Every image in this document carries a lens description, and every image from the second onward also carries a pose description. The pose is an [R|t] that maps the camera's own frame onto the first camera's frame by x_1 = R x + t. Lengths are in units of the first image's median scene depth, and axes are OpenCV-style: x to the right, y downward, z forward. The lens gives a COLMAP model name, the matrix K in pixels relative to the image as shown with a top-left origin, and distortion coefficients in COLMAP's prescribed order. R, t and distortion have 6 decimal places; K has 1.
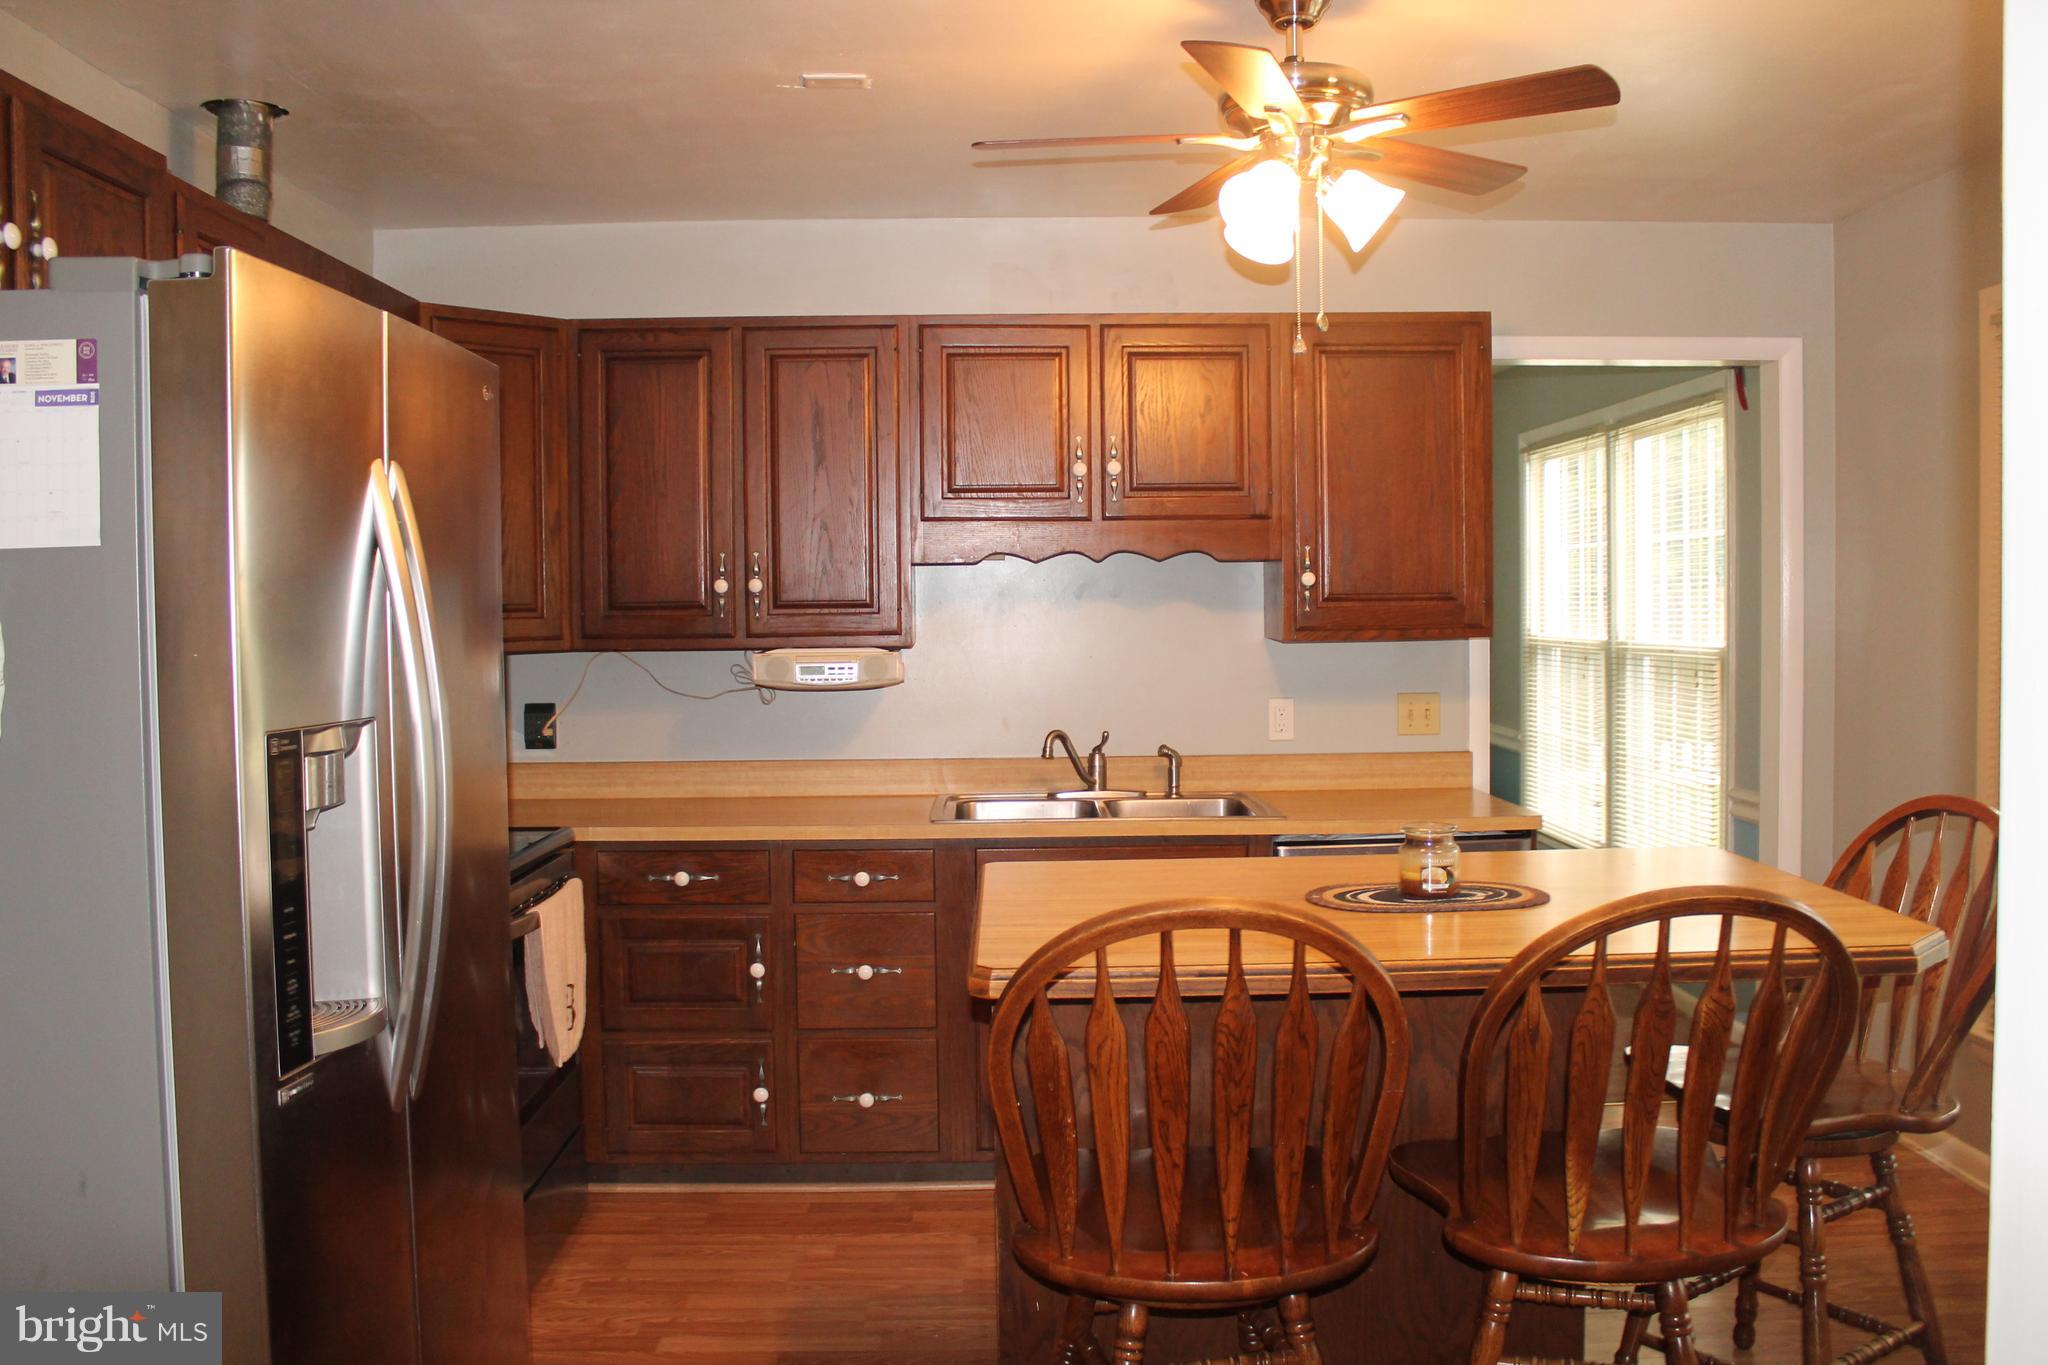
lens RADIAL K [[1736.7, 0, 1024.0], [0, 1736.7, 682.5], [0, 0, 1]] dist [-0.164540, 0.146807]
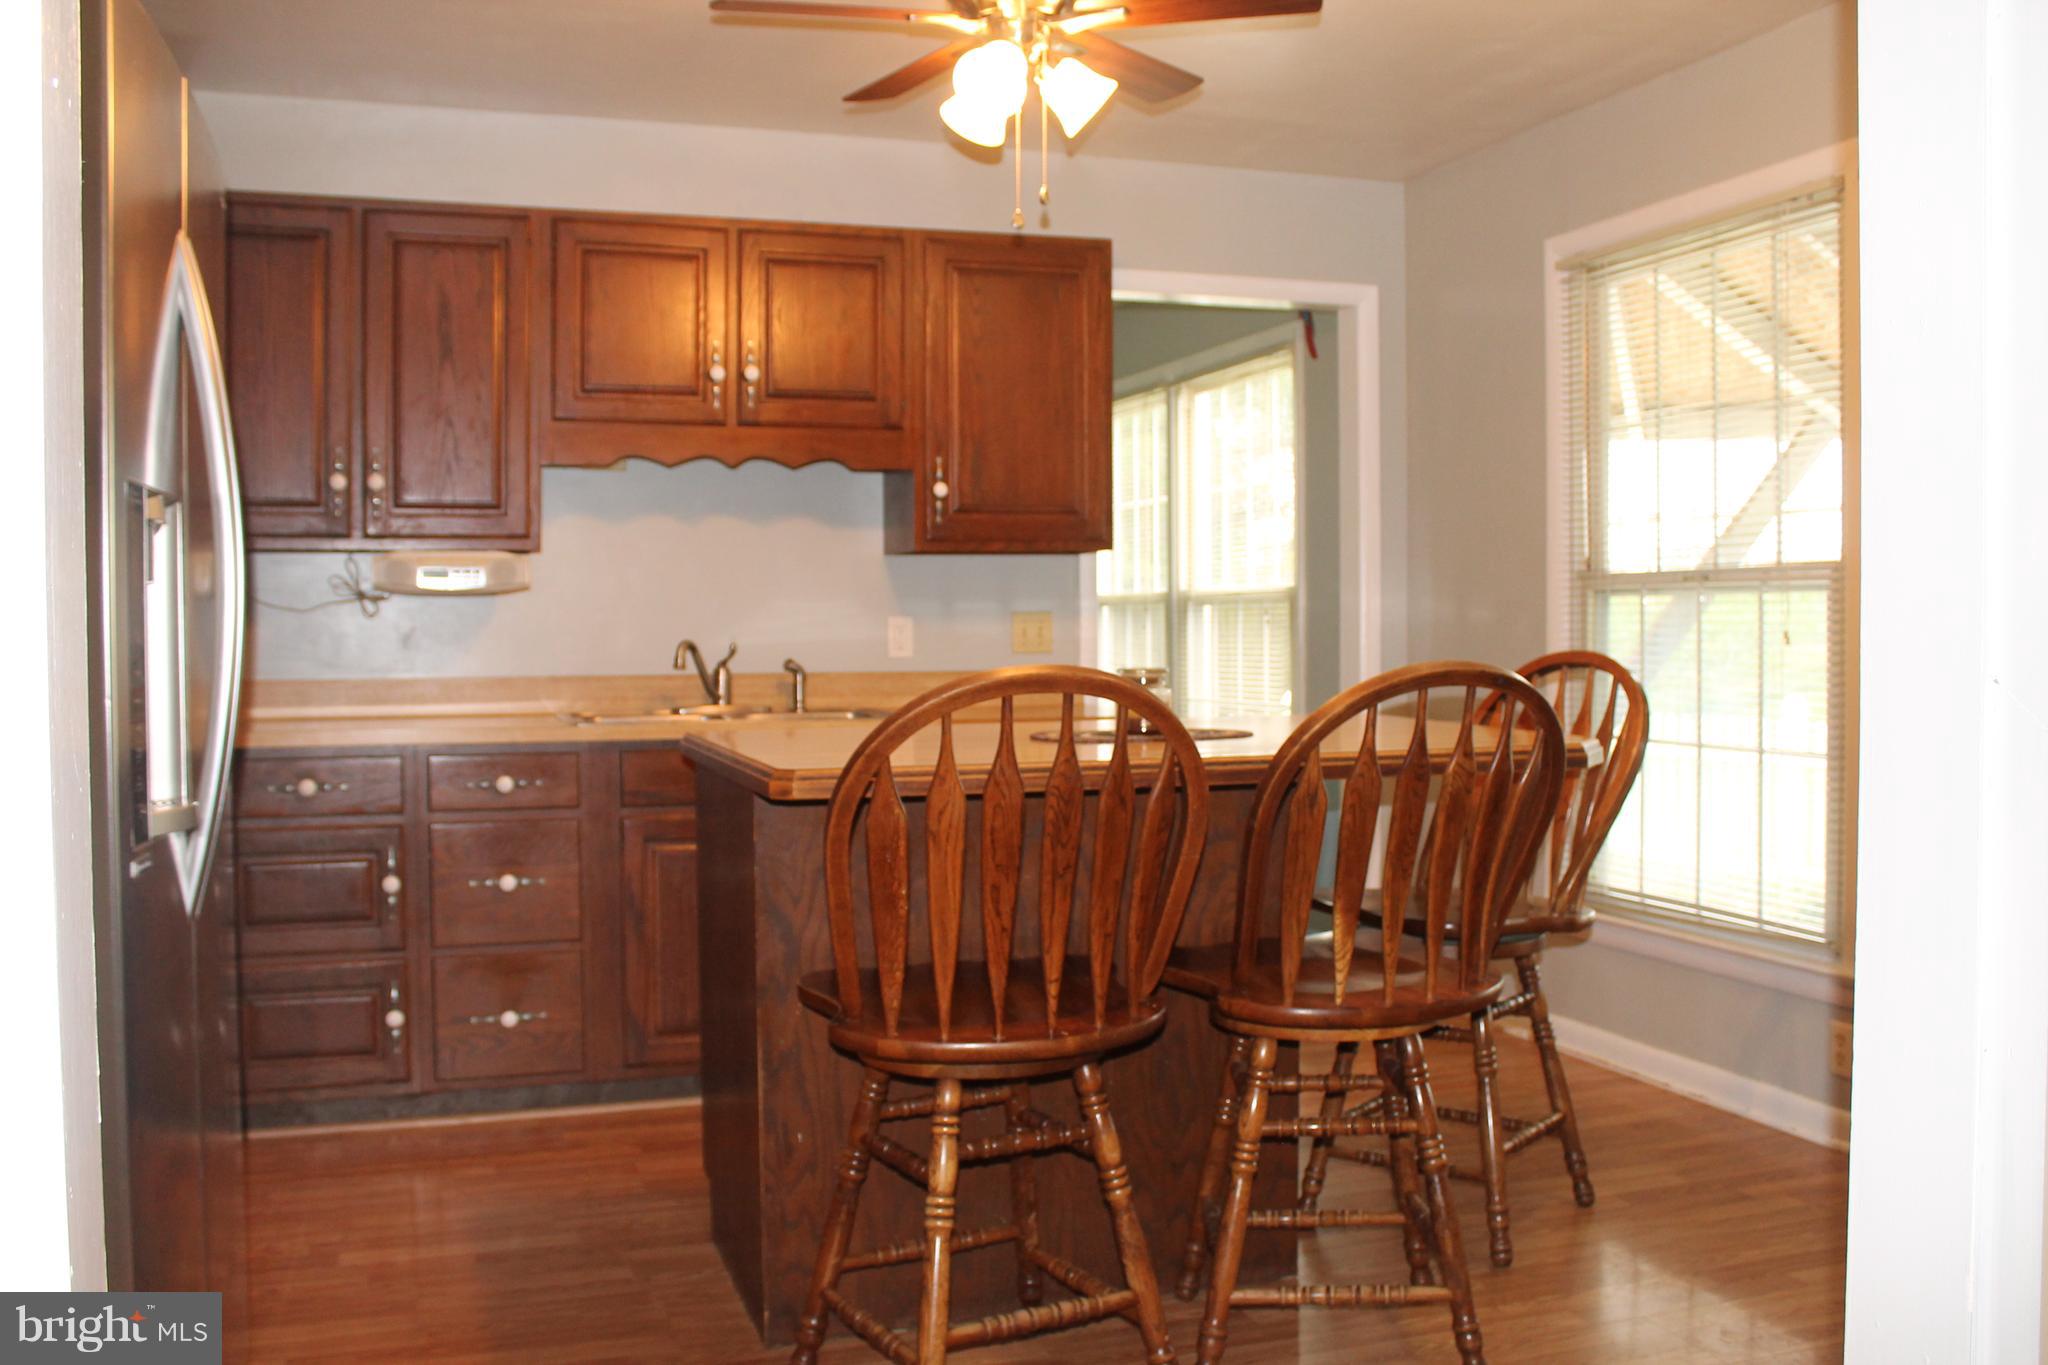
lens RADIAL K [[1852.2, 0, 1021.9], [0, 1852.2, 679.3], [0, 0, 1]] dist [-0.182167, 0.304776]
pose [[0.953534, -0.002991, 0.301270, -0.118275], [0.007968, 0.999851, -0.015291, 0.069183], [-0.301180, 0.016981, 0.953416, -0.047771]]
